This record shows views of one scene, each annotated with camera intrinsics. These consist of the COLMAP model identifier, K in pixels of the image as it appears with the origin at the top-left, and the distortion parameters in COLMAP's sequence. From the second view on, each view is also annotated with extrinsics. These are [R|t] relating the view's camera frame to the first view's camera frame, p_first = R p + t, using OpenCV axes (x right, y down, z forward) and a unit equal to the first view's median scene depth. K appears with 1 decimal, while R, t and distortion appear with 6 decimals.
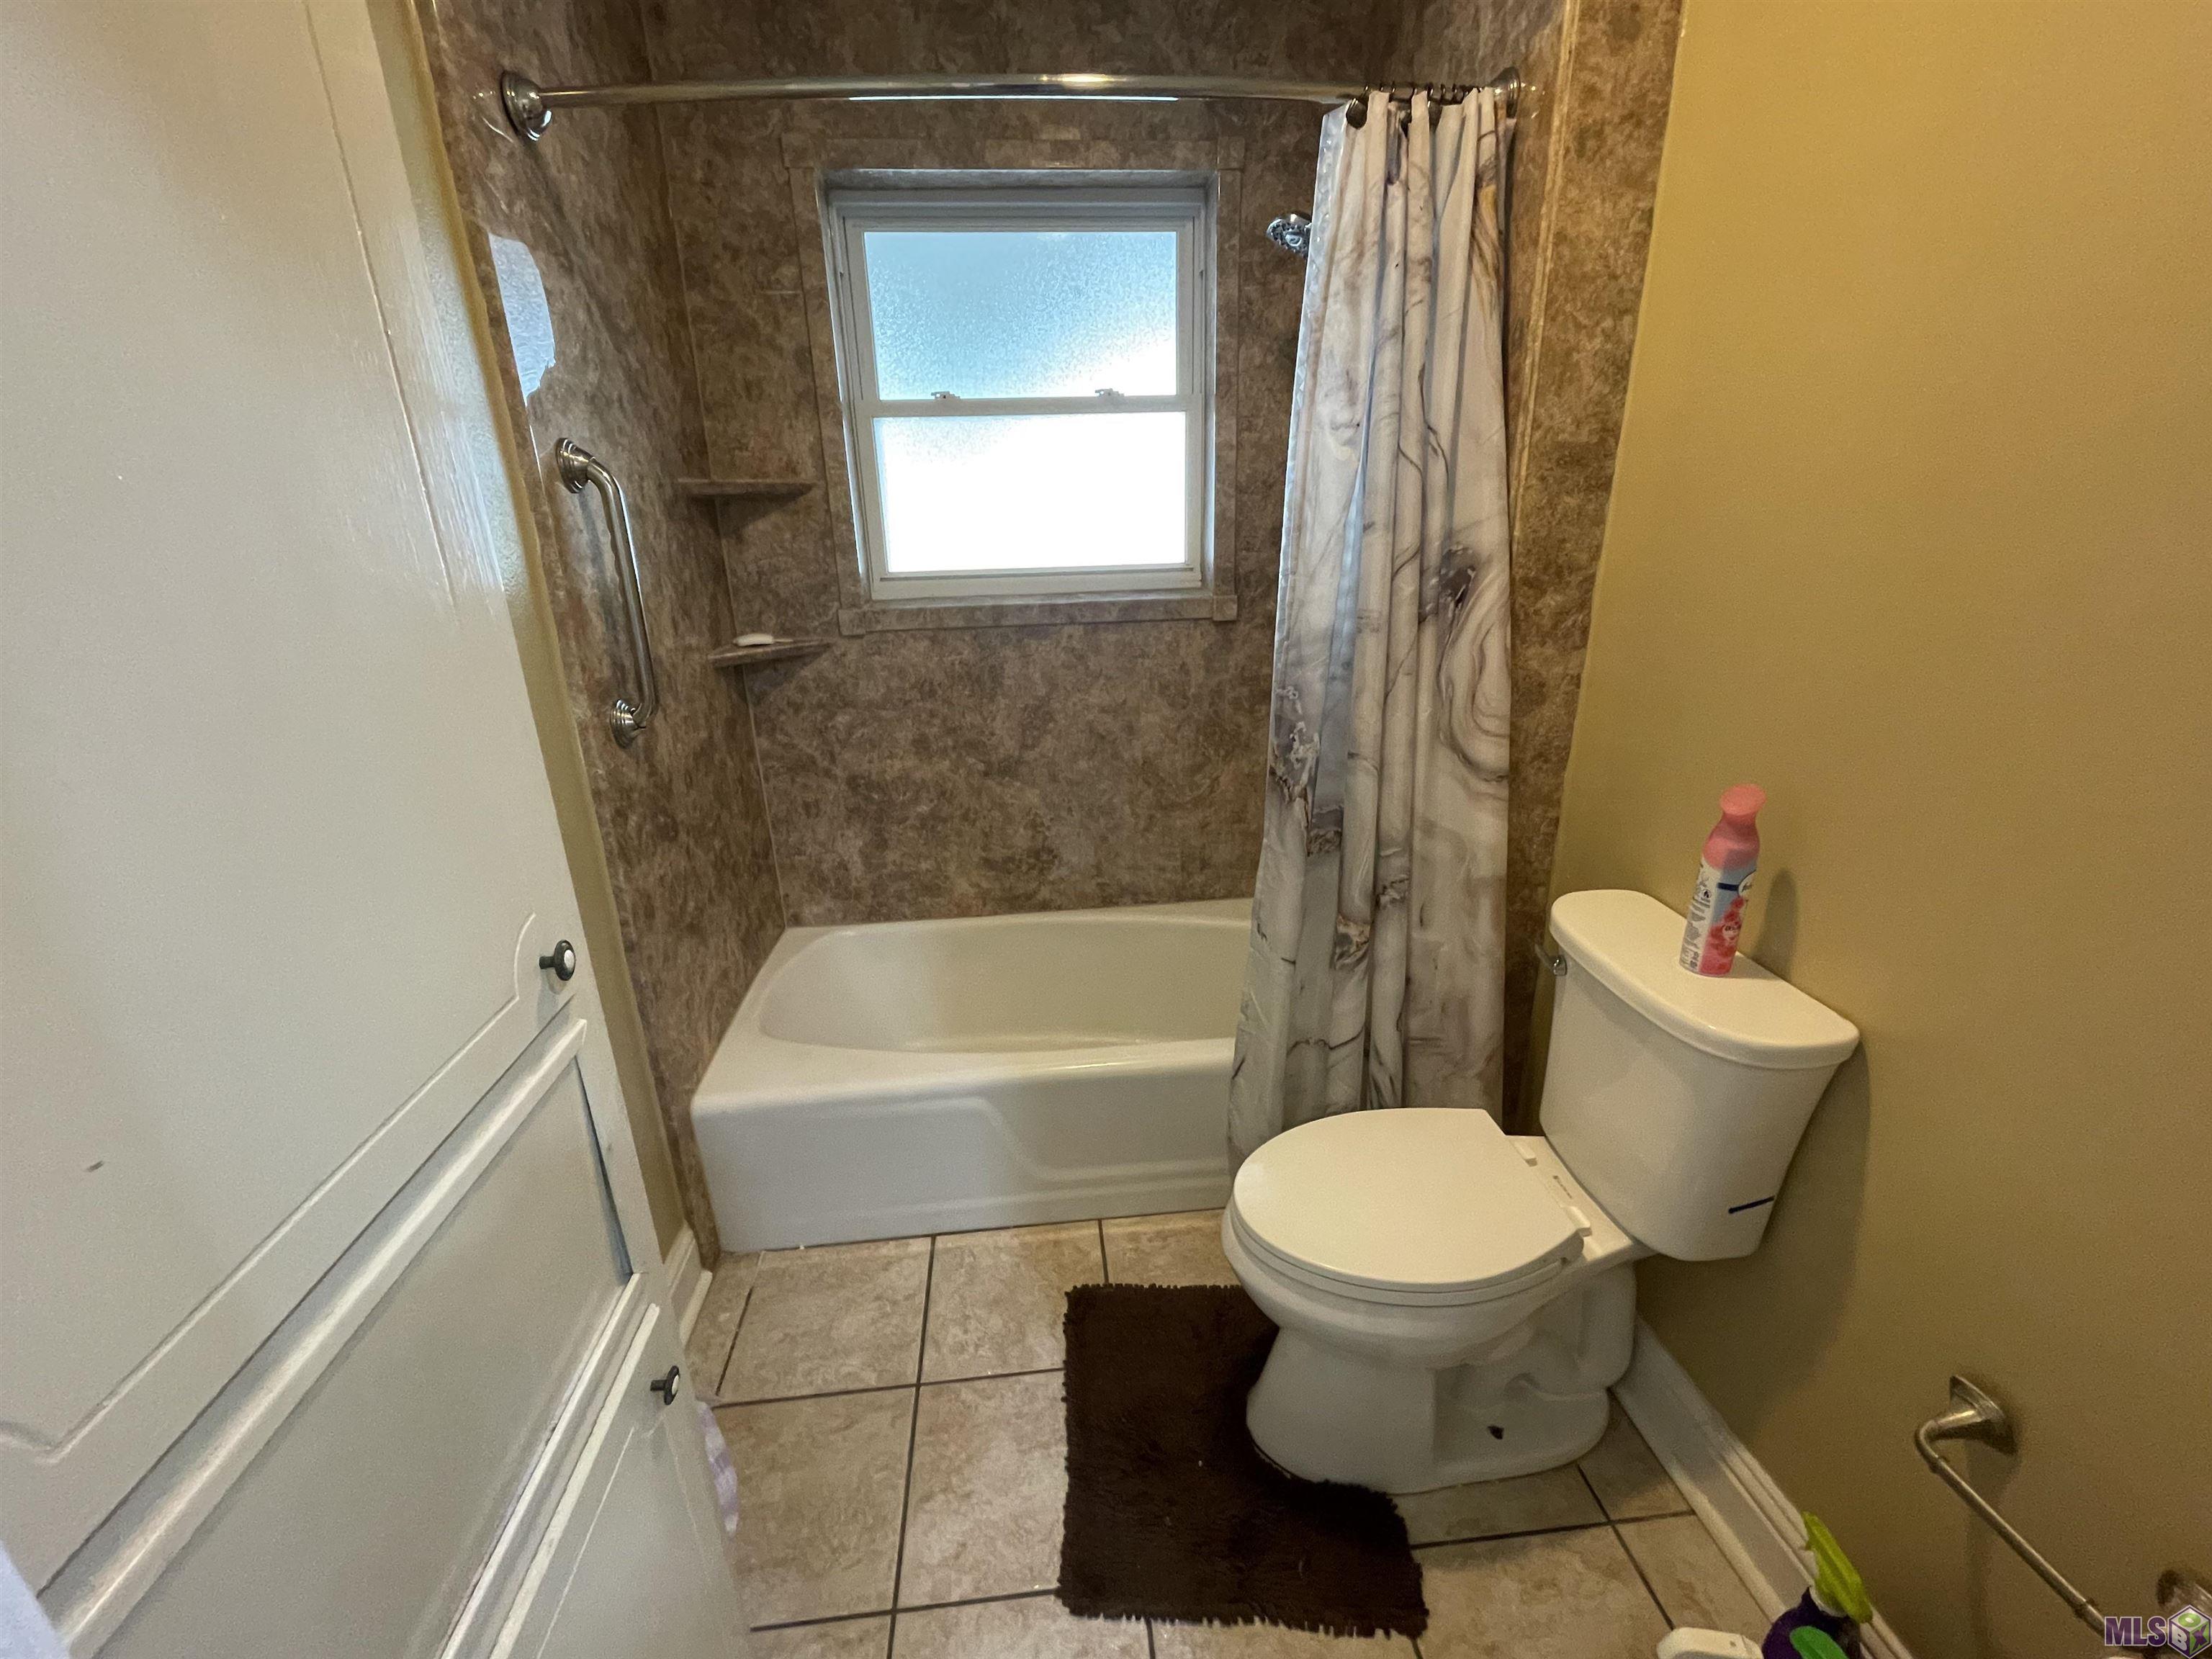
lens RADIAL K [[908.1, 0, 1106.0], [0, 908.1, 829.5], [0, 0, 1]] dist [-0.000186, -0.000922]
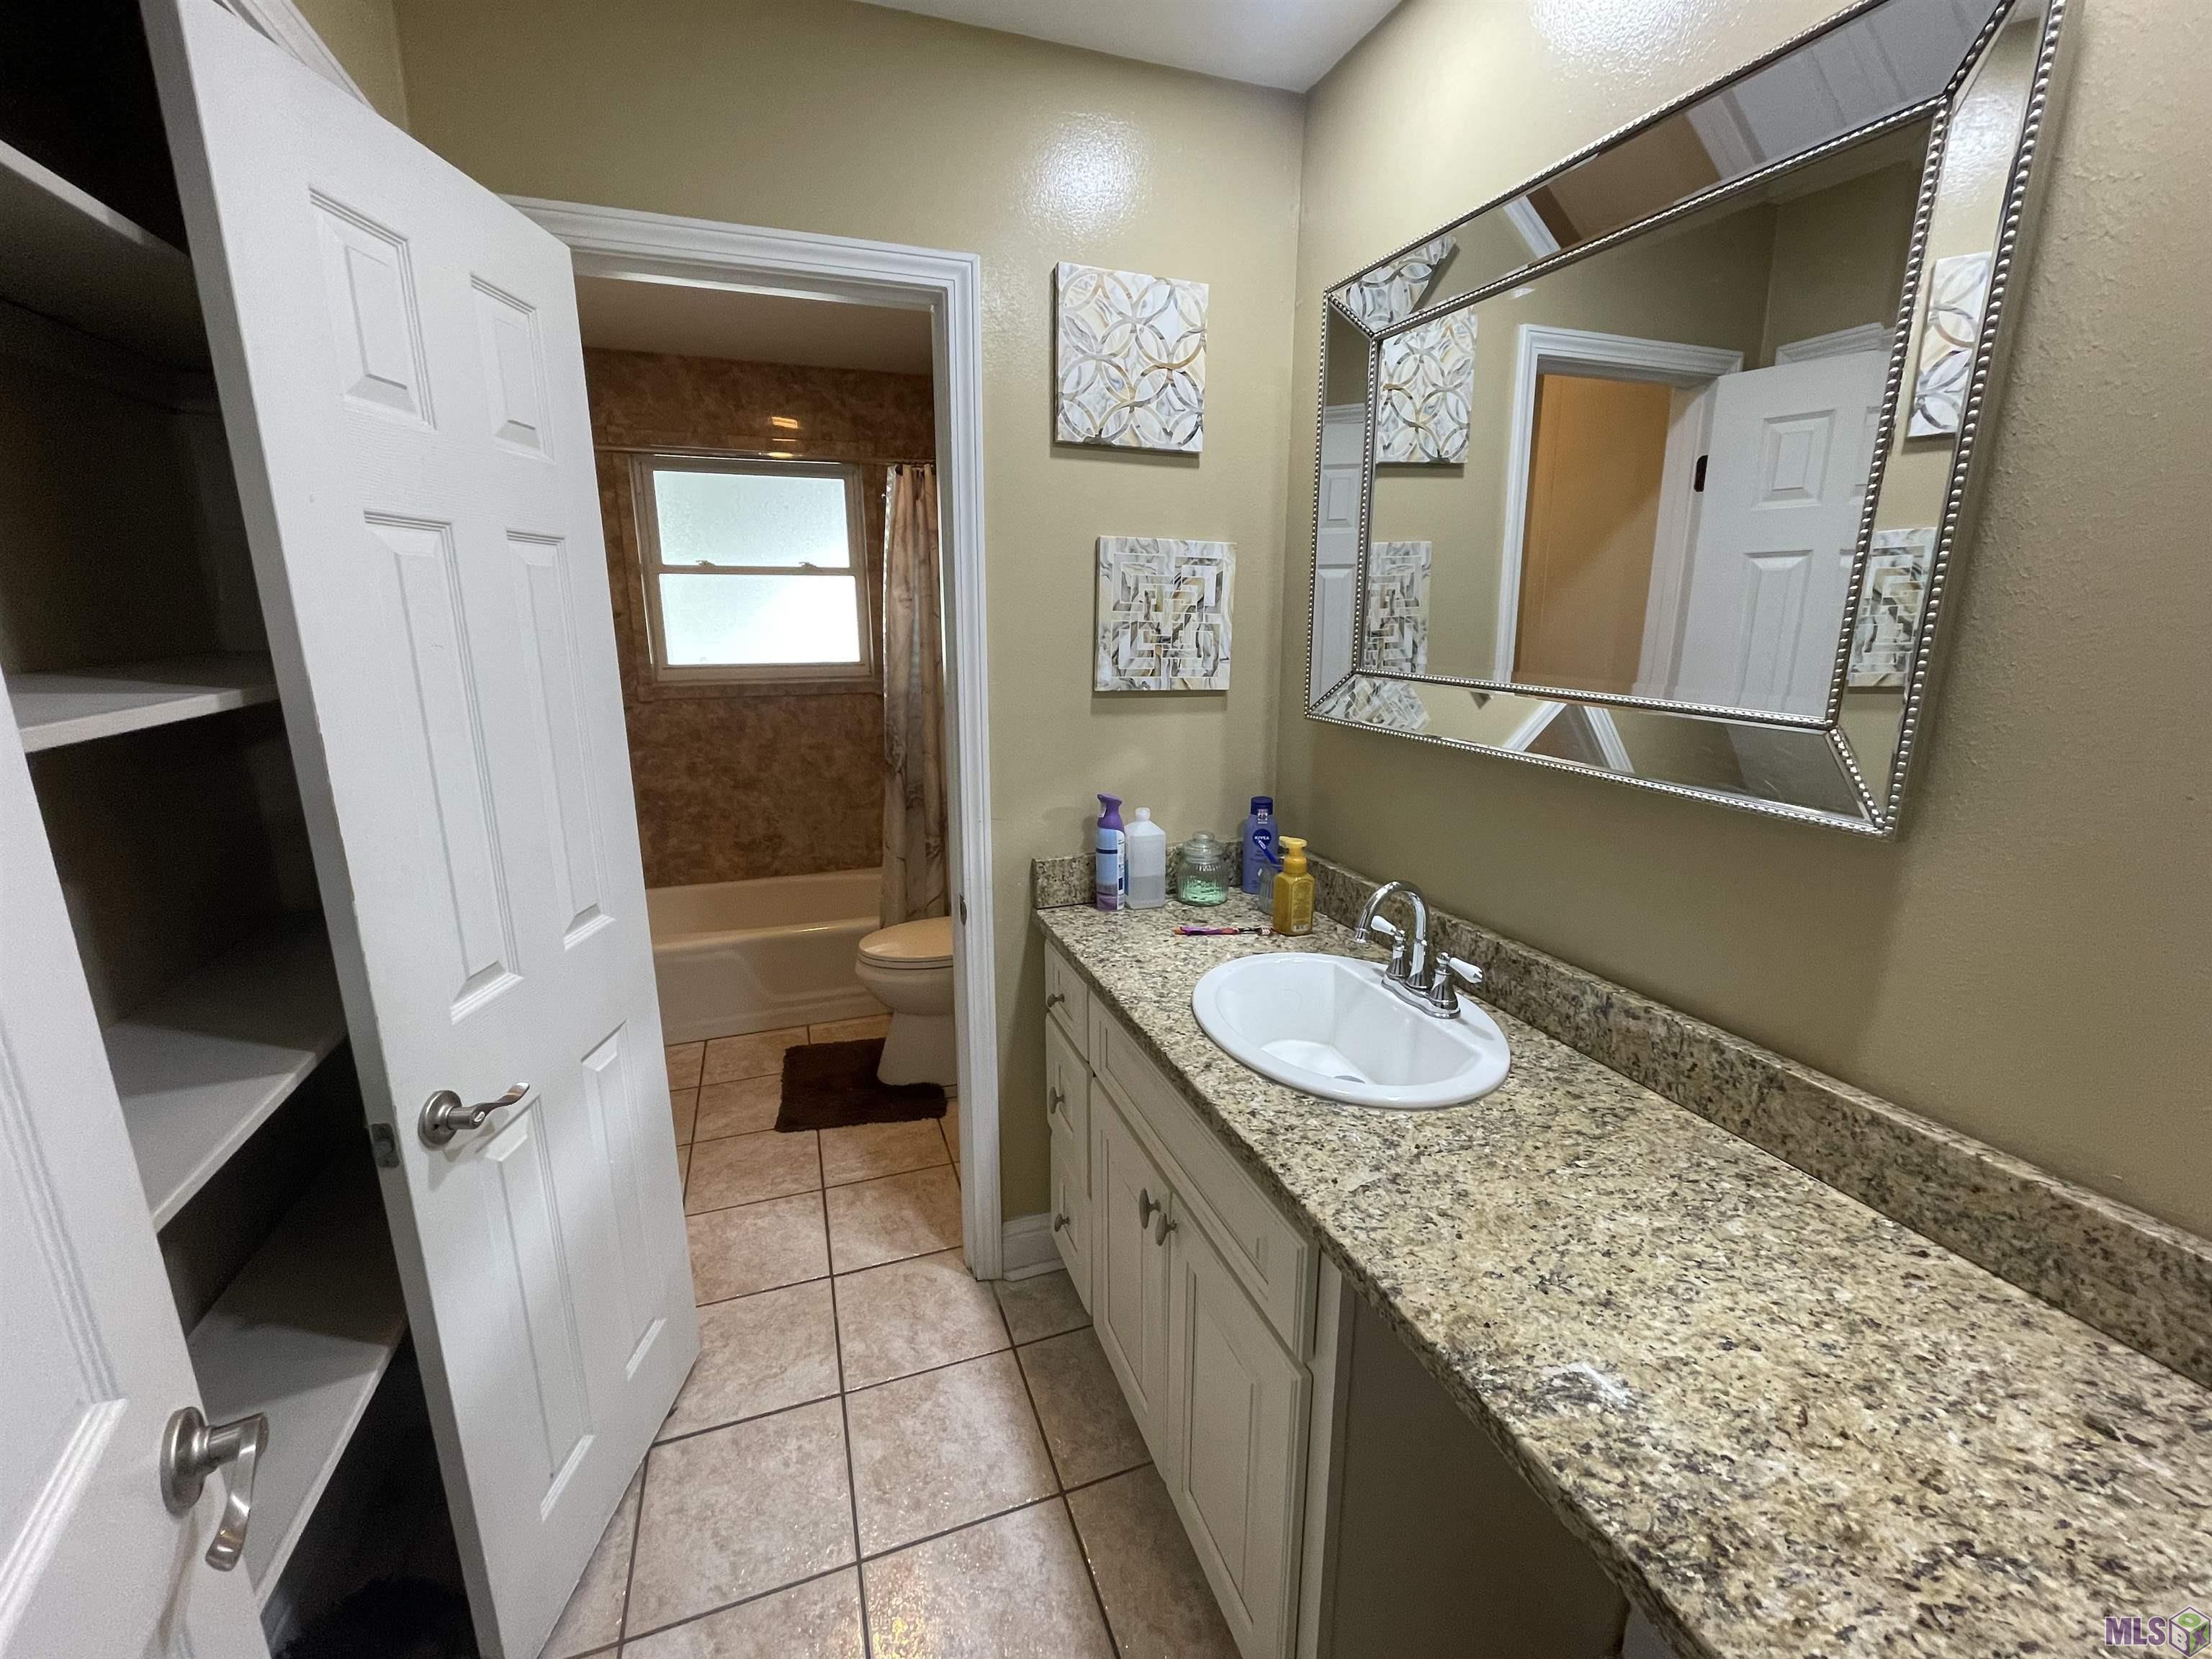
lens RADIAL K [[908.1, 0, 1106.0], [0, 908.1, 829.5], [0, 0, 1]] dist [-0.000186, -0.000922]
pose [[0.968858, -0.031906, 0.245554, 0.108941], [0.058711, 0.992986, -0.102629, 0.220800], [-0.240557, 0.113849, 0.963935, -0.714238]]
